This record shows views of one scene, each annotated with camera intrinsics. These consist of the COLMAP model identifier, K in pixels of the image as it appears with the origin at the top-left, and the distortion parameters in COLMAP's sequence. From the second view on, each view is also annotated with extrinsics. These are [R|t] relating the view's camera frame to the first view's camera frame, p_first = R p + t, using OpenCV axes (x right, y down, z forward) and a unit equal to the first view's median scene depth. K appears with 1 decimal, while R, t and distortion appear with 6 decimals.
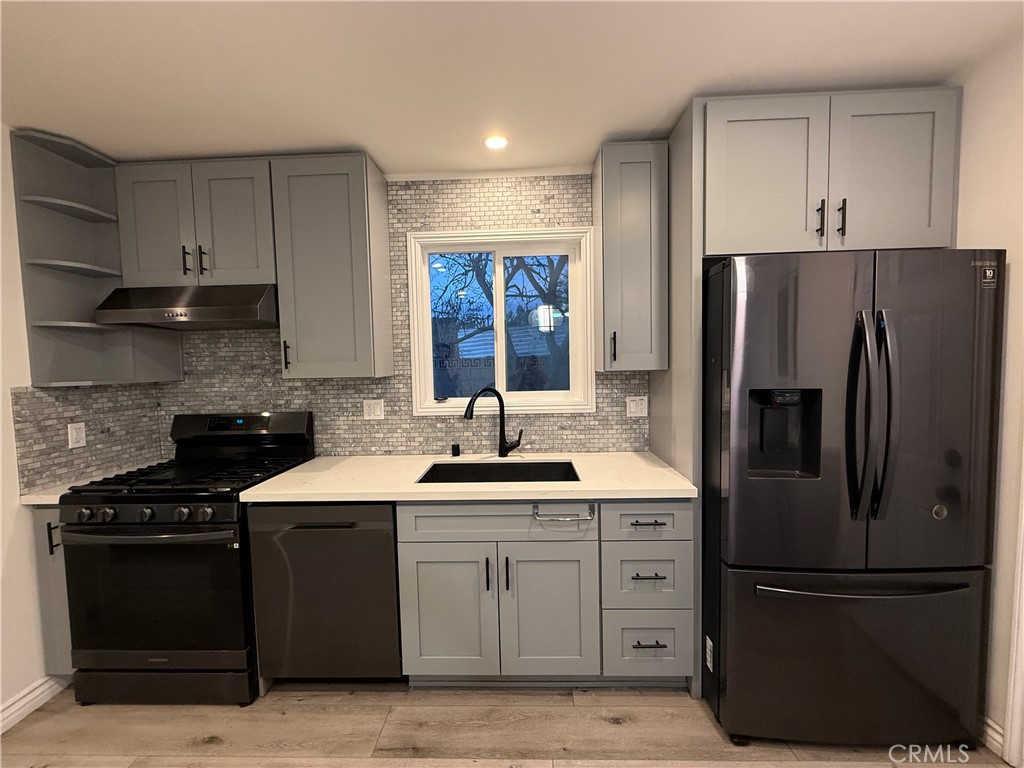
lens RADIAL K [[407.1, 0, 511.8], [0, 407.1, 384.3], [0, 0, 1]] dist [-0.000987, 0.000304]
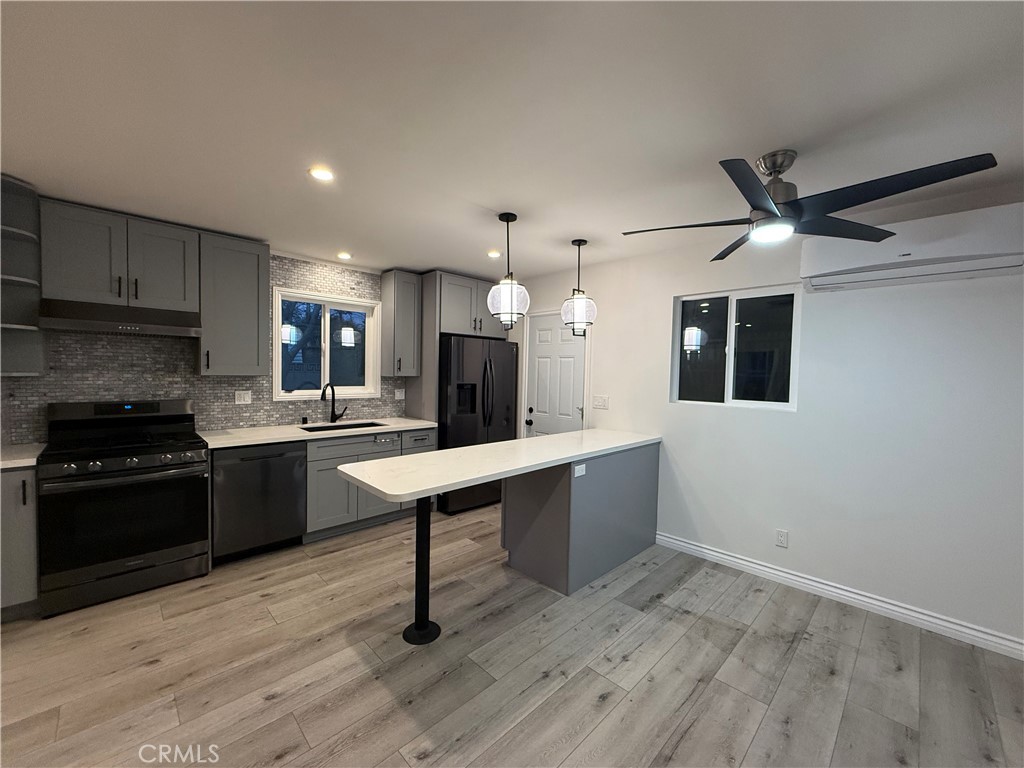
lens RADIAL K [[407.1, 0, 510.6], [0, 407.1, 385.1], [0, 0, 1]] dist [-0.000987, 0.000304]
pose [[0.693033, 0.011766, 0.720809, -0.767273], [0.004267, 0.999782, -0.020423, 0.053470], [-0.720893, 0.017230, 0.692832, -0.787652]]
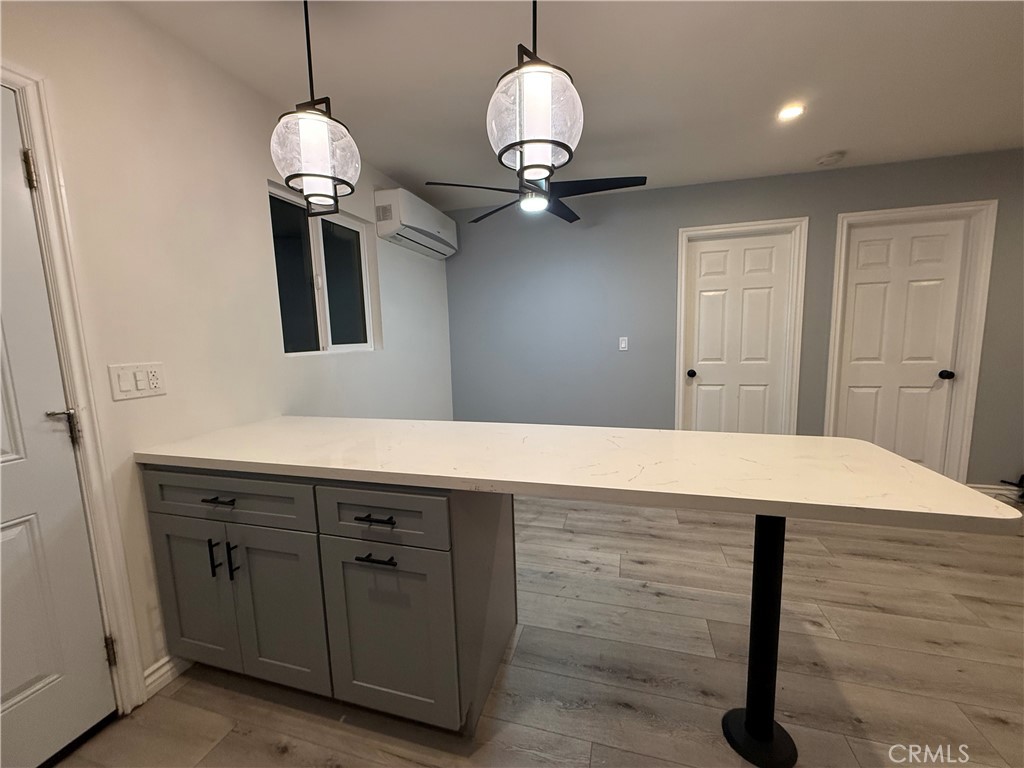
lens RADIAL K [[407.1, 0, 513.9], [0, 407.1, 385.7], [0, 0, 1]] dist [-0.000987, 0.000304]
pose [[-0.966286, 0.019296, 0.256747, -0.005652], [0.065766, 0.982606, 0.173666, 0.024567], [-0.248930, 0.184696, -0.950748, 0.631125]]
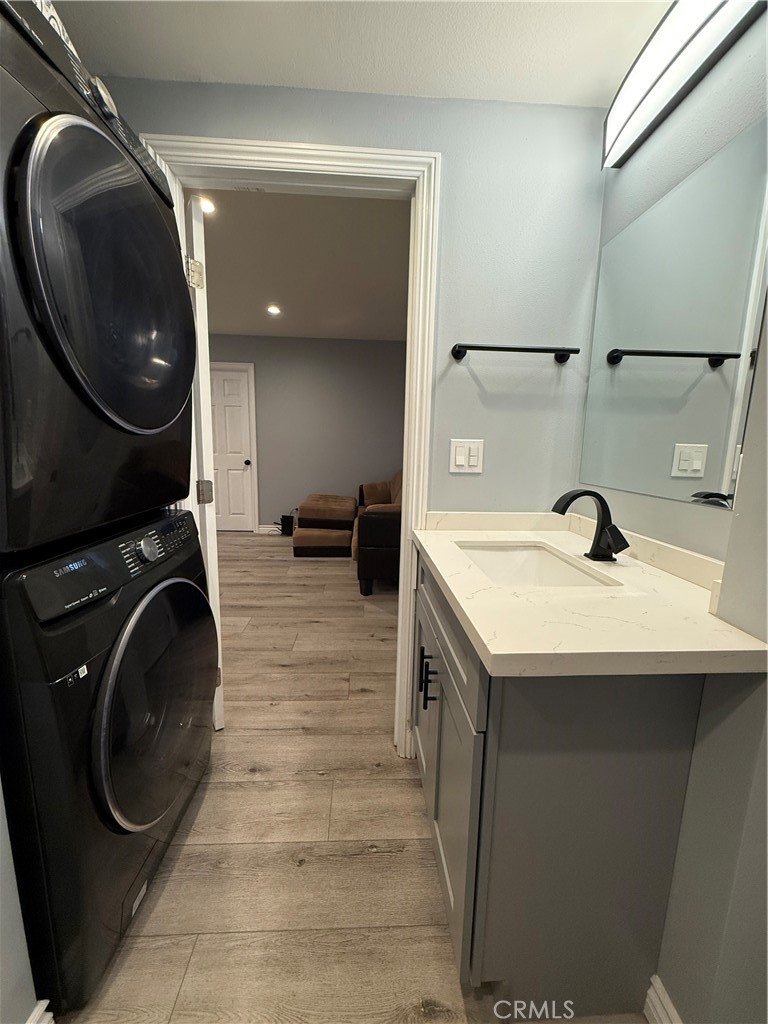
lens RADIAL K [[407.1, 0, 384.5], [0, 407.1, 512.3], [0, 0, 1]] dist [-0.000987, 0.000304]
pose [[-0.996457, 0.014870, -0.082778, -1.634303], [-0.003450, 0.976192, 0.216882, 0.088068], [0.084032, 0.216399, -0.972682, 1.365370]]
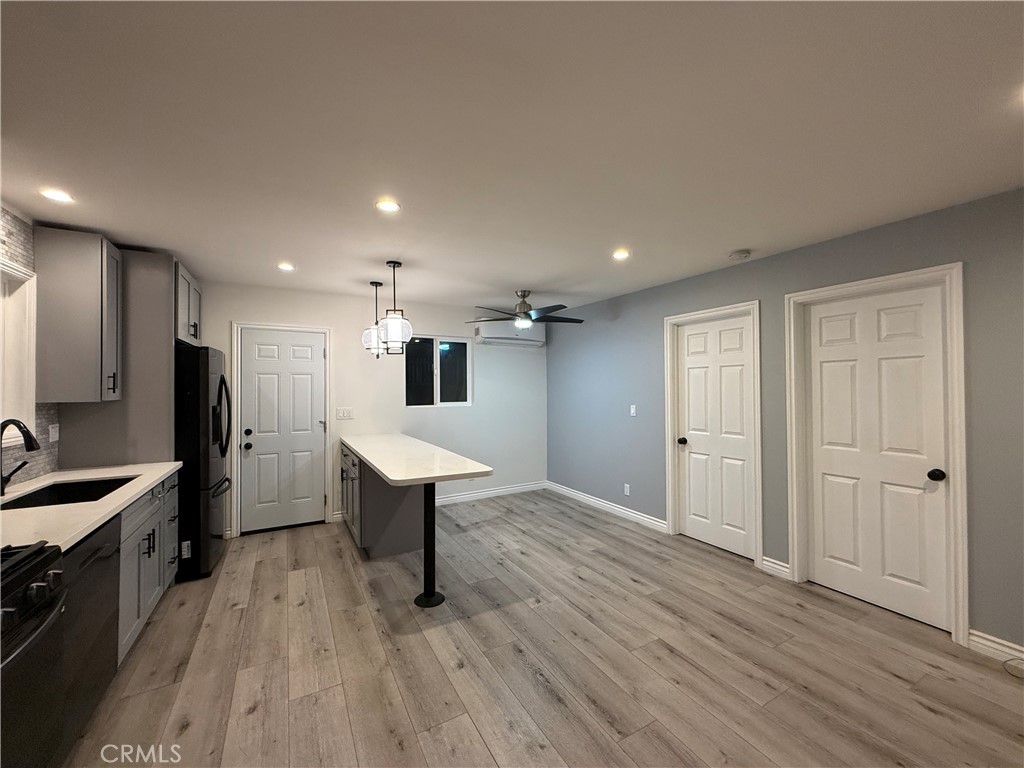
lens RADIAL K [[407.1, 0, 512.2], [0, 407.1, 385.4], [0, 0, 1]] dist [-0.000987, 0.000304]
pose [[-0.510985, 0.034649, 0.858891, -1.406663], [0.068234, 0.997669, 0.000348, 0.008296], [-0.856877, 0.058783, -0.512158, 0.464258]]
